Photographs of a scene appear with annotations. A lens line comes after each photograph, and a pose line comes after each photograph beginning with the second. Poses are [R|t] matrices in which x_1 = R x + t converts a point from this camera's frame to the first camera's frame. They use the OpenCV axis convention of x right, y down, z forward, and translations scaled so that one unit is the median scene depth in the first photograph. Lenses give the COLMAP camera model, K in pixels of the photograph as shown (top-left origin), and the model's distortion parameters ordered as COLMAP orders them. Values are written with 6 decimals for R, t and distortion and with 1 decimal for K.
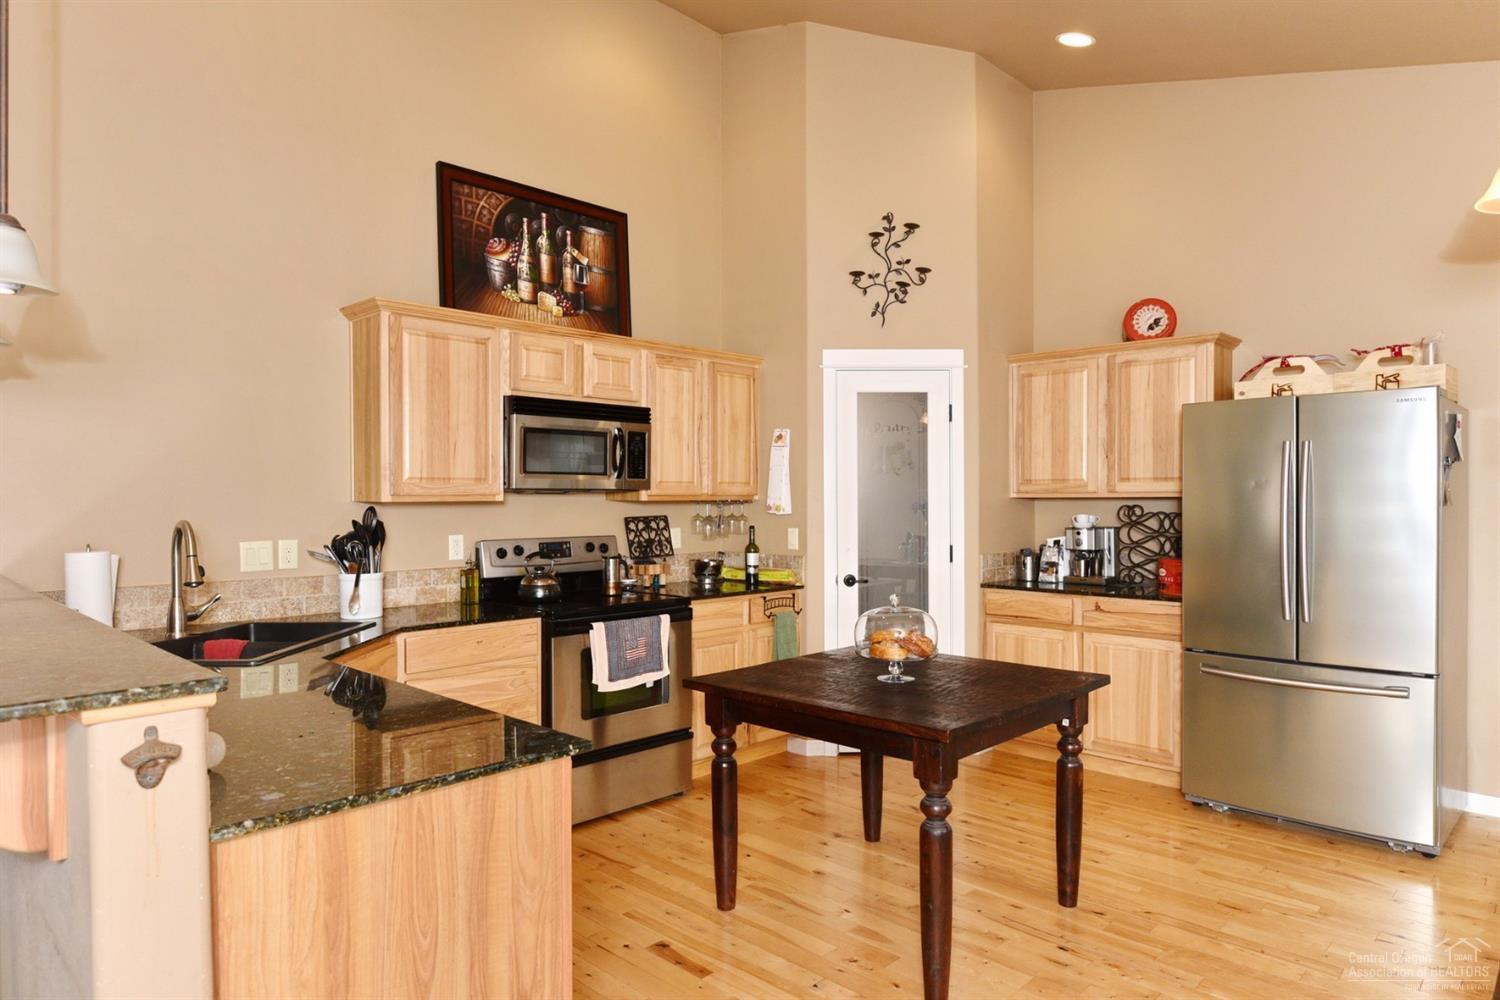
lens RADIAL K [[910.2, 0, 748.4], [0, 910.2, 508.9], [0, 0, 1]] dist [-0.004229, -0.003528]
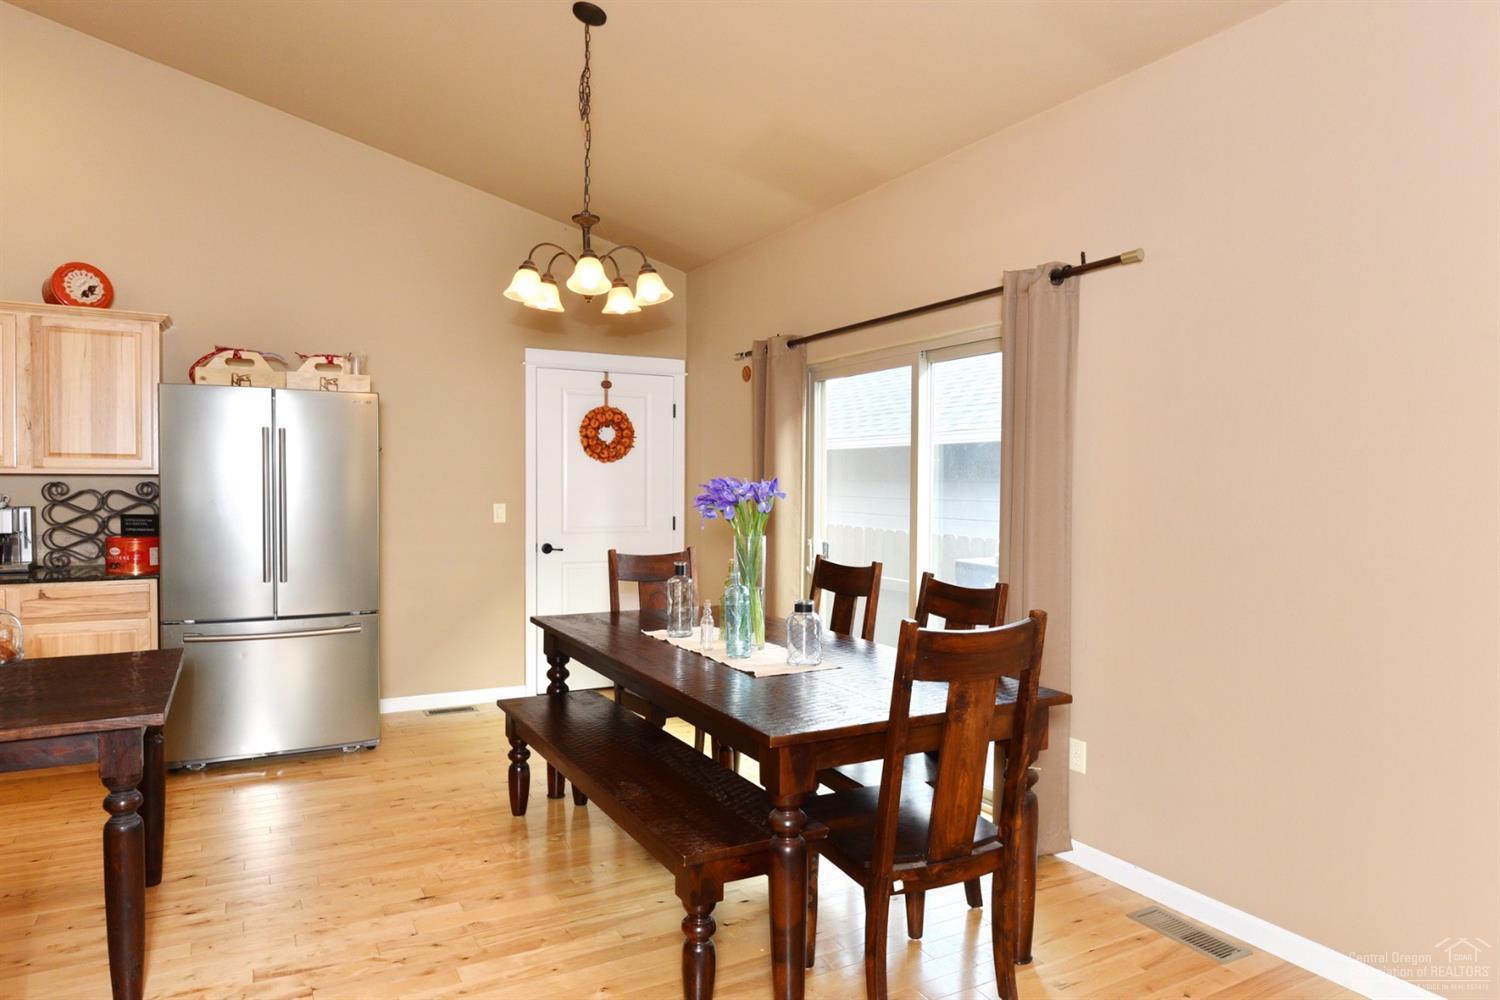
lens RADIAL K [[932.8, 0, 753.9], [0, 932.8, 502.9], [0, 0, 1]] dist [-0.004474, -0.002779]
pose [[0.290533, -0.016987, 0.956714, -0.292117], [0.000895, 0.999847, 0.017481, 0.000929], [-0.956865, -0.004223, 0.290504, 0.056228]]
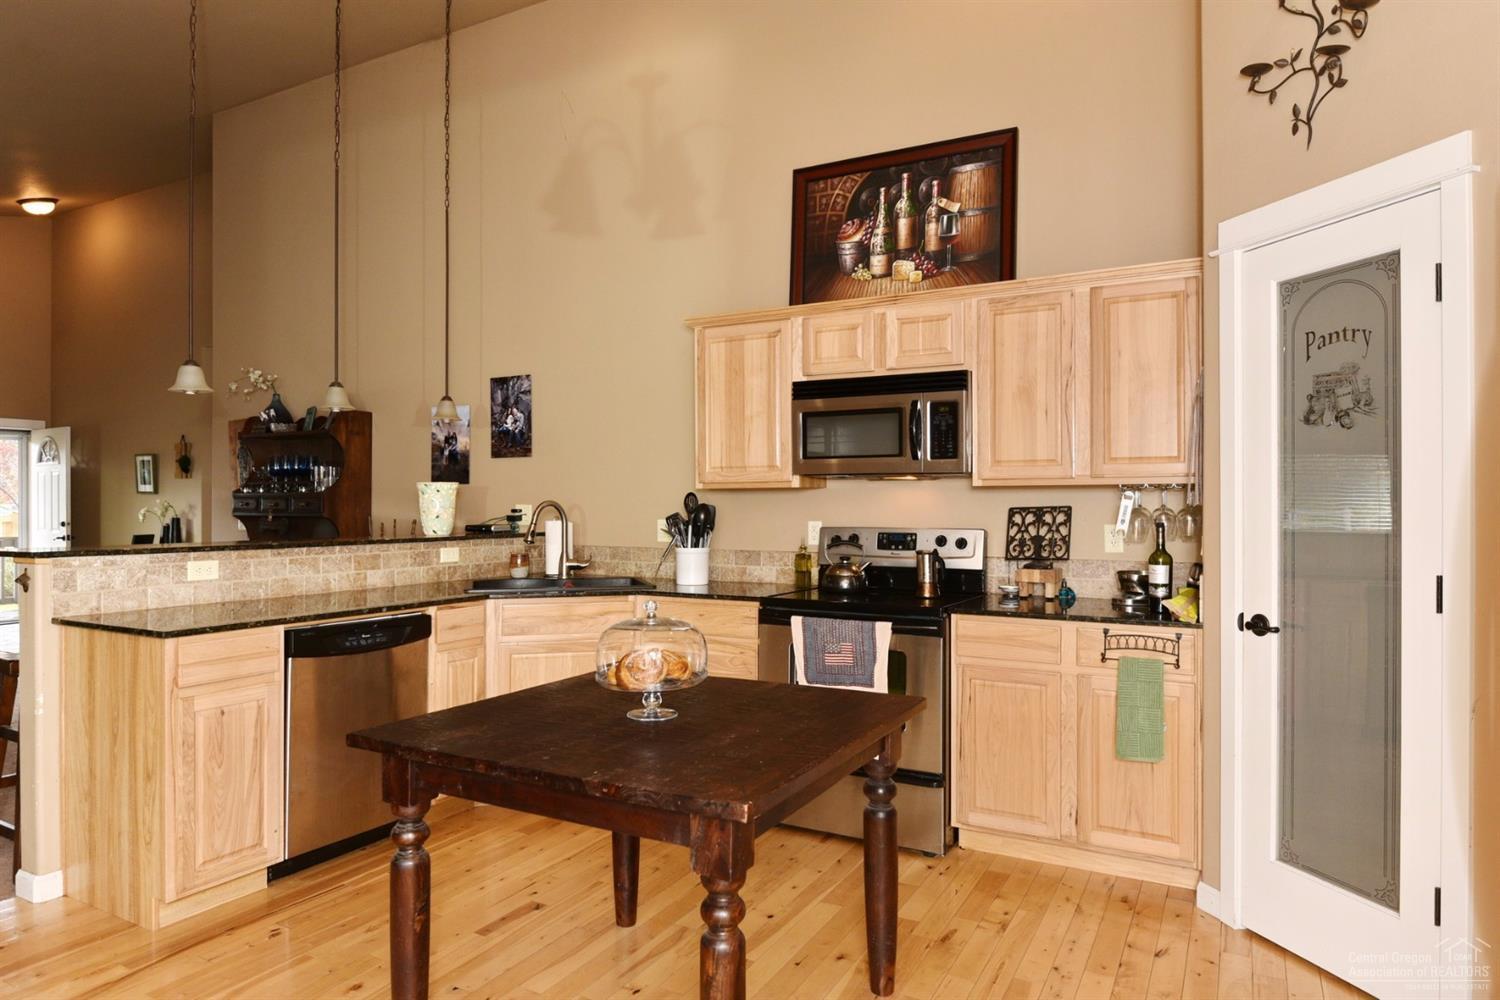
lens RADIAL K [[932.8, 0, 753.9], [0, 932.8, 502.9], [0, 0, 1]] dist [-0.004474, -0.002779]
pose [[0.259751, 0.002198, -0.965673, 0.630695], [-0.010956, 0.999940, -0.000671, 0.008581], [0.965613, 0.010754, 0.259760, 0.601827]]
